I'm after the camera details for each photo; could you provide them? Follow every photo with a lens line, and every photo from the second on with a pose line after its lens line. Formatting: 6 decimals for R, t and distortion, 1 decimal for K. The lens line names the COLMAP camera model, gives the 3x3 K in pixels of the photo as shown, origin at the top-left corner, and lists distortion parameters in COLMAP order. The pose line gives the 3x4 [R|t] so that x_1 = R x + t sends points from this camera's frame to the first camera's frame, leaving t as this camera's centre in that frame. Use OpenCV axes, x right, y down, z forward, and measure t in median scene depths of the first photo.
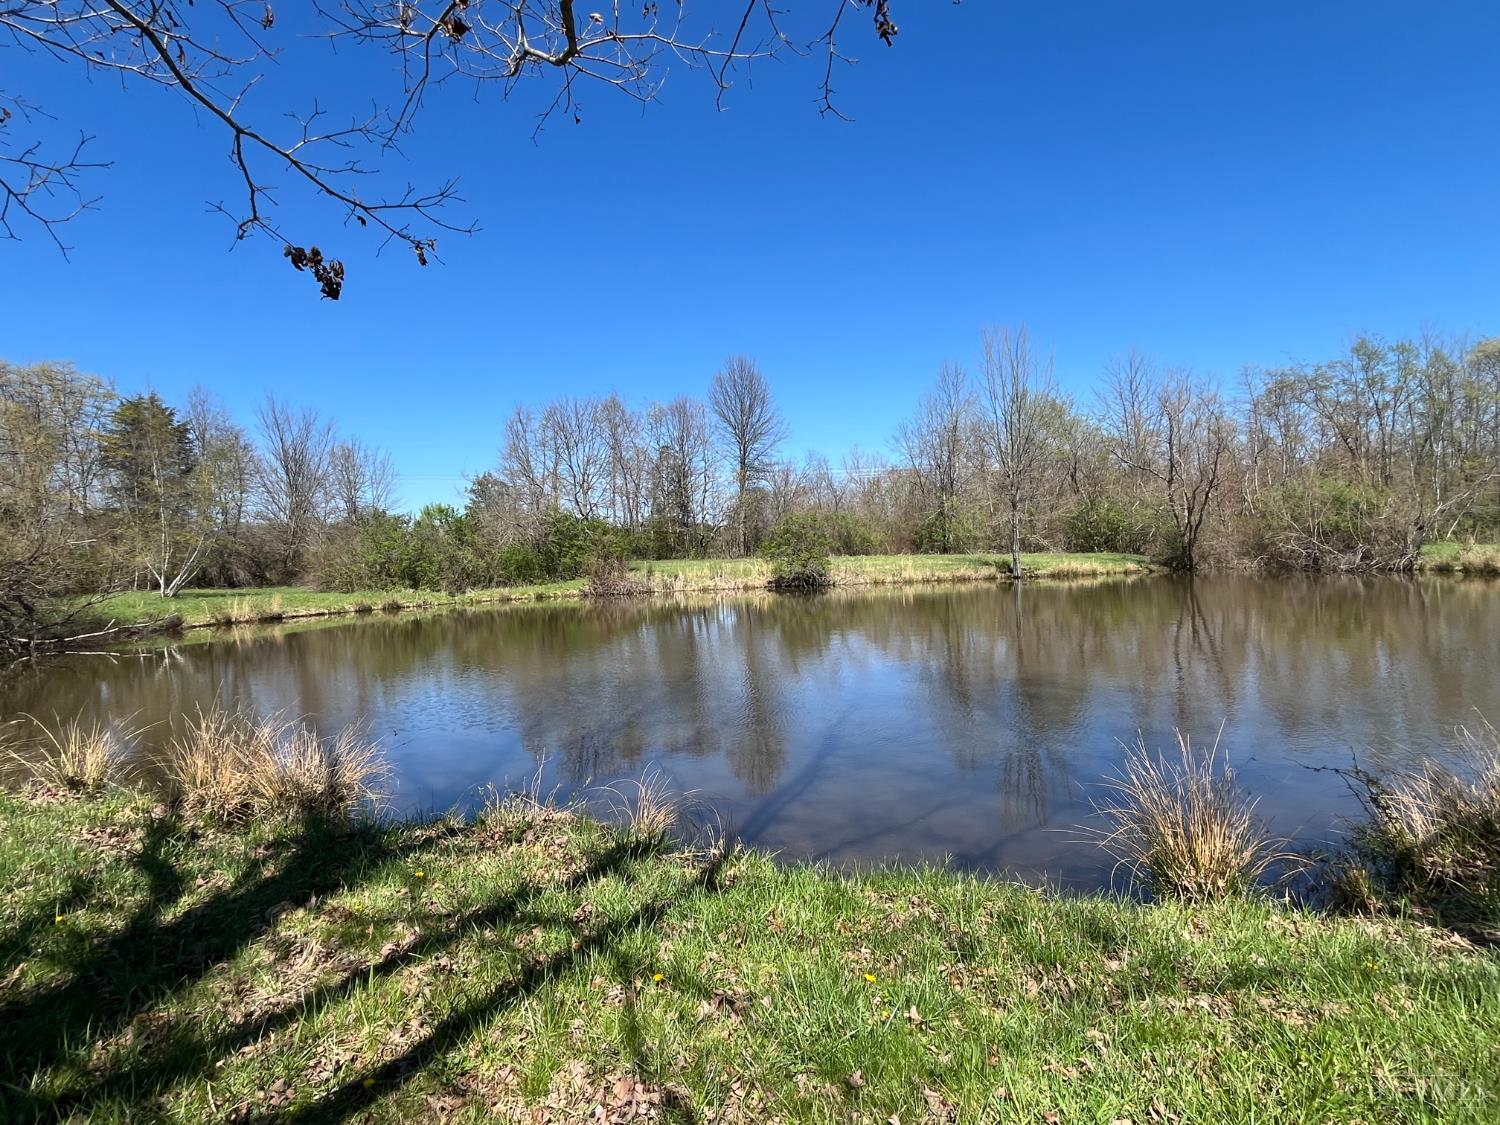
lens RADIAL K [[696.2, 0, 748.9], [0, 696.2, 572.0], [0, 0, 1]] dist [-0.001583, -0.000042]
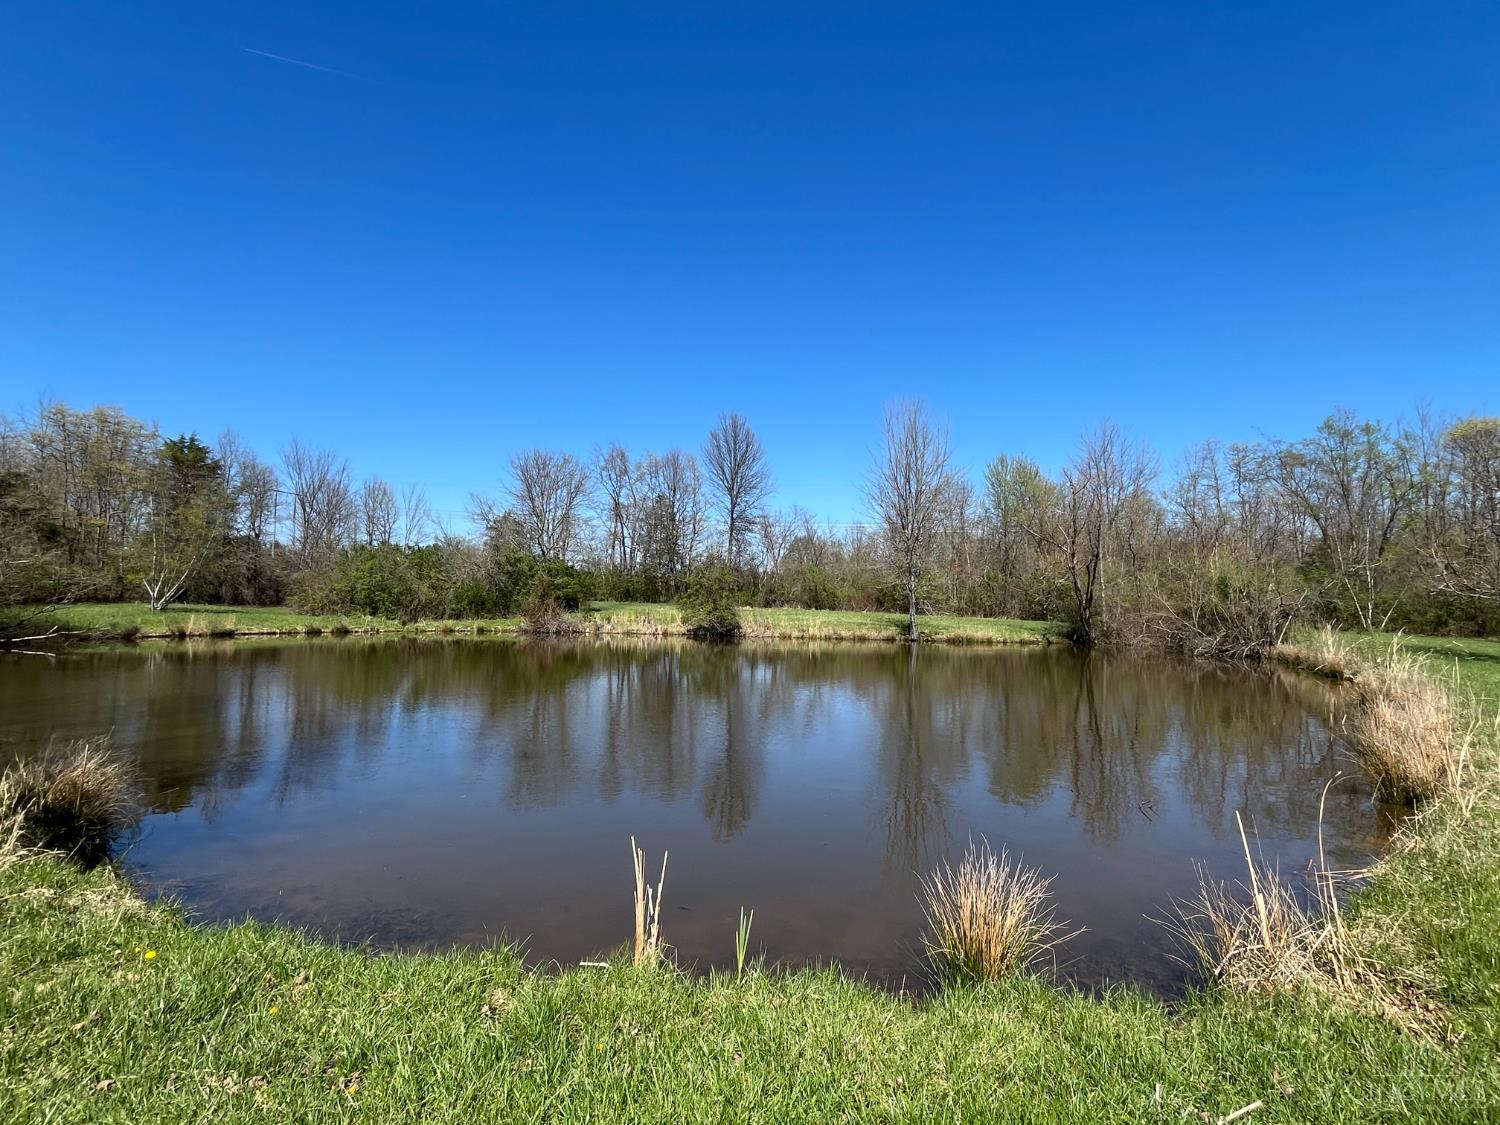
lens RADIAL K [[696.2, 0, 752.9], [0, 696.2, 555.7], [0, 0, 1]] dist [-0.001583, -0.000042]
pose [[0.992290, 0.050517, -0.113171, 0.238972], [-0.060372, 0.994514, -0.085421, -0.012919], [0.108235, 0.091595, 0.989897, -0.038875]]
